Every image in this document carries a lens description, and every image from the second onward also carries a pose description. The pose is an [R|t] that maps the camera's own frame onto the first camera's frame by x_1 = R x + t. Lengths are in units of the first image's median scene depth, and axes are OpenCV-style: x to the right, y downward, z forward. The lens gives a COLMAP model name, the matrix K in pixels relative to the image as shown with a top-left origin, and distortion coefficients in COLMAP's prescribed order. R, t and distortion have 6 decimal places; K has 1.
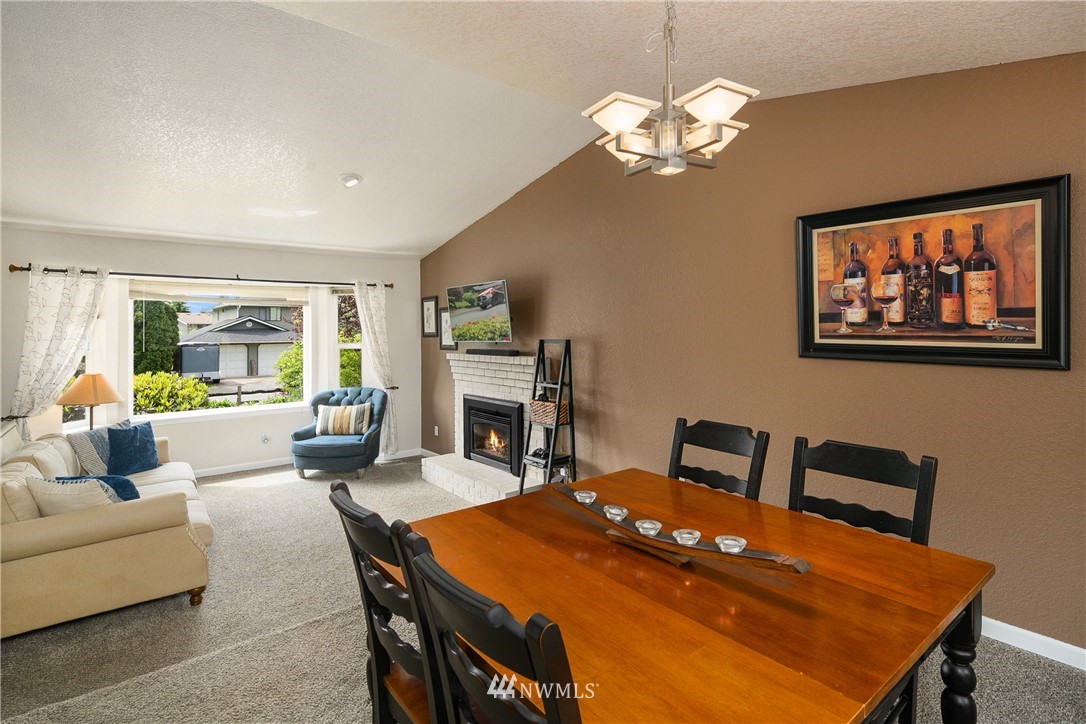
lens RADIAL K [[532.5, 0, 536.9], [0, 532.5, 329.7], [0, 0, 1]] dist [0.002726, 0.000587]
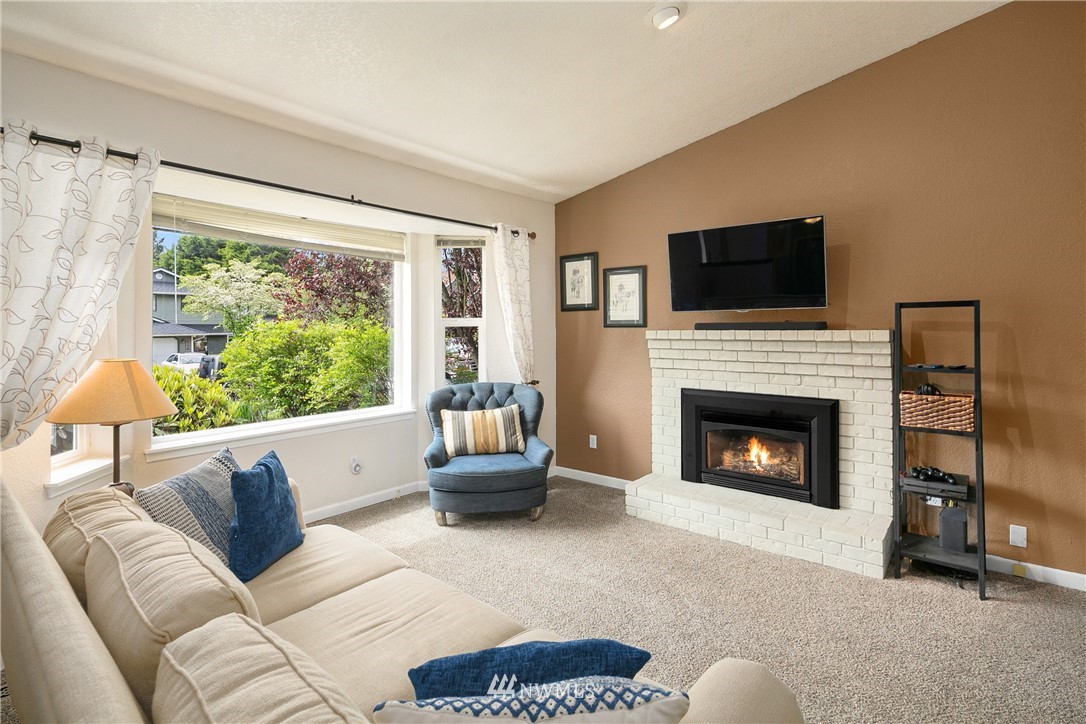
lens RADIAL K [[532.5, 0, 532.4], [0, 532.5, 325.9], [0, 0, 1]] dist [0.002726, 0.000587]
pose [[0.977728, 0.006156, 0.209784, -0.501811], [-0.005692, 0.999980, -0.002816, 0.044944], [-0.209797, 0.001559, 0.977744, 0.383429]]
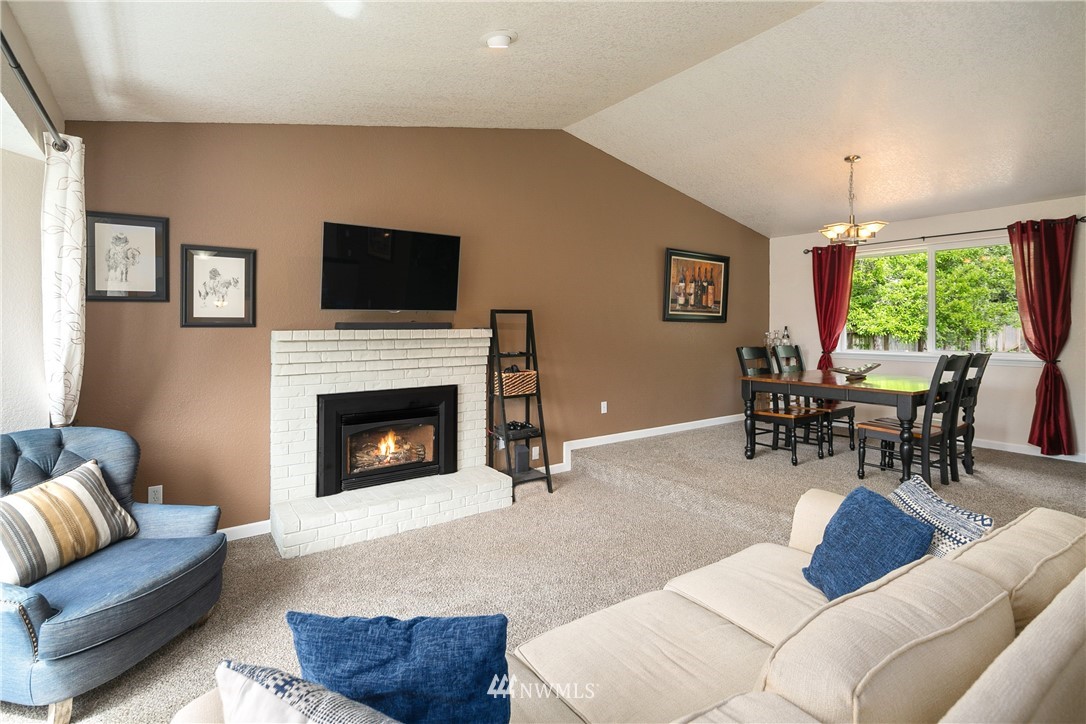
lens RADIAL K [[532.5, 0, 544.4], [0, 532.5, 319.4], [0, 0, 1]] dist [0.002726, 0.000587]
pose [[0.045466, 0.018517, 0.998794, -0.794876], [-0.003018, 0.999826, -0.018399, 0.045651], [-0.998961, -0.002178, 0.045514, 0.748260]]
